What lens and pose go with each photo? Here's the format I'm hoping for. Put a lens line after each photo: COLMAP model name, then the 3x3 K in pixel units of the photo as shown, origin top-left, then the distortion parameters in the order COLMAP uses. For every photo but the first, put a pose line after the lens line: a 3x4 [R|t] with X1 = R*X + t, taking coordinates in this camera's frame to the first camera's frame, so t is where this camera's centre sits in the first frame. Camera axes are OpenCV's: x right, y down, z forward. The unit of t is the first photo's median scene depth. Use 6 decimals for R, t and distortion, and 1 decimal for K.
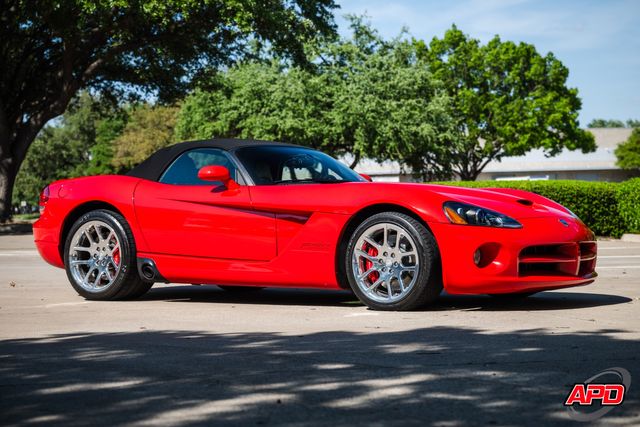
lens RADIAL K [[1124.8, 0, 303.7], [0, 1124.8, 220.6], [0, 0, 1]] dist [0.359132, 0.000000]
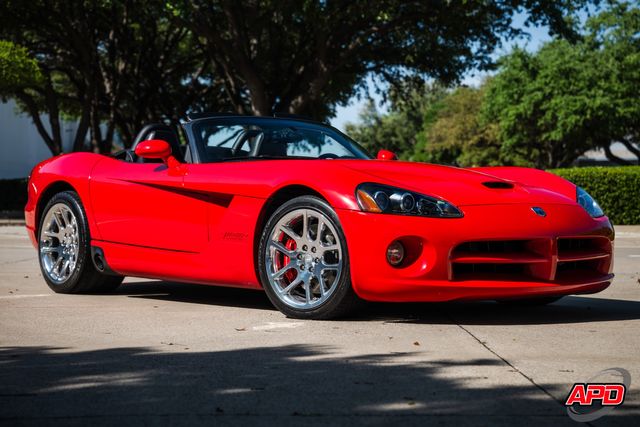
lens RADIAL K [[1124.8, 0, 323.3], [0, 1124.8, 208.7], [0, 0, 1]] dist [0.359132, 0.000000]
pose [[0.959754, 0.011552, -0.280604, 0.257460], [-0.011202, 0.999933, 0.002851, -0.000099], [0.280618, 0.000407, 0.959819, 0.205748]]
